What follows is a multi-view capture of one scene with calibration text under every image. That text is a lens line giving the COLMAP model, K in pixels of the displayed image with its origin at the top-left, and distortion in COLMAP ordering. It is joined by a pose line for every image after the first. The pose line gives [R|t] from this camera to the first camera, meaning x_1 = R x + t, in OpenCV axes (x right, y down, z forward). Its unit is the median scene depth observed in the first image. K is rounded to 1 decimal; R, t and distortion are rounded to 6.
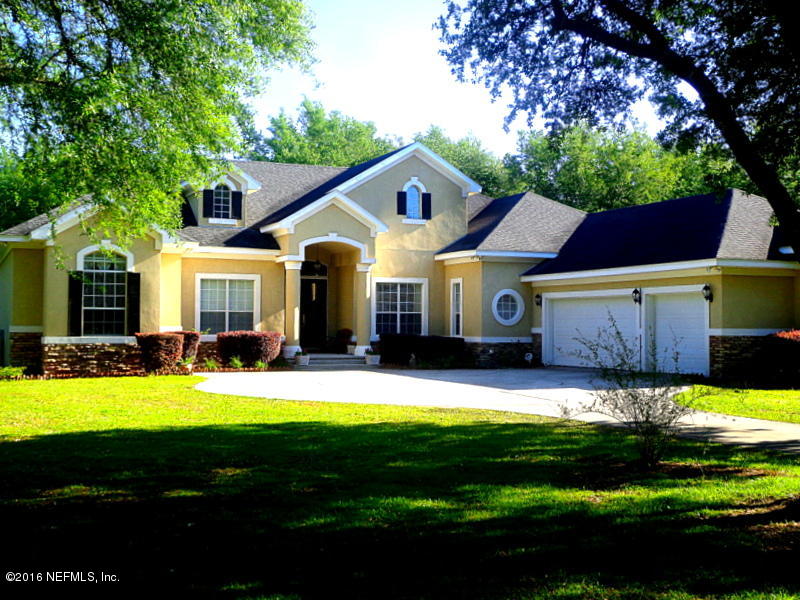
lens RADIAL K [[1032.6, 0, 400.0], [0, 1032.6, 300.0], [0, 0, 1]] dist [0.013707, 0.055167]
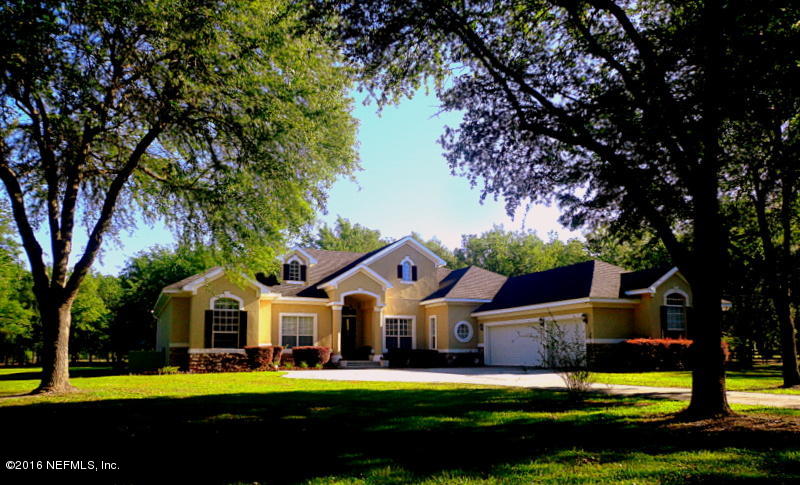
lens RADIAL K [[596.8, 0, 399.9], [0, 596.8, 301.2], [0, 0, 1]] dist [-0.002964, 0.000377]
pose [[0.999762, -0.009020, 0.019883, -0.021393], [0.010332, 0.997706, -0.066898, 0.024392], [-0.019234, 0.067088, 0.997562, 0.024088]]
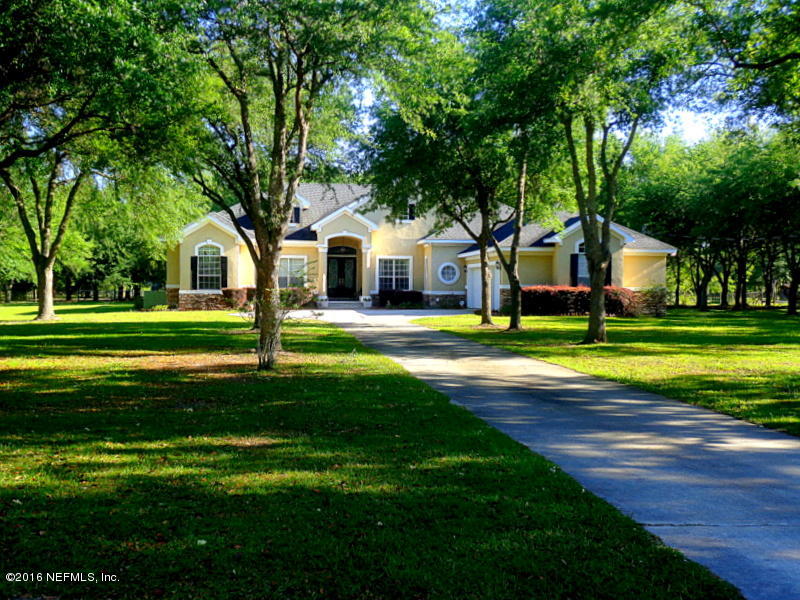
lens RADIAL K [[1032.6, 0, 400.0], [0, 1032.6, 300.0], [0, 0, 1]] dist [0.013707, 0.055167]
pose [[0.955456, 0.001688, -0.295128, 0.580730], [0.008488, 0.999413, 0.033197, -0.006347], [0.295011, -0.034223, 0.954881, -0.680650]]
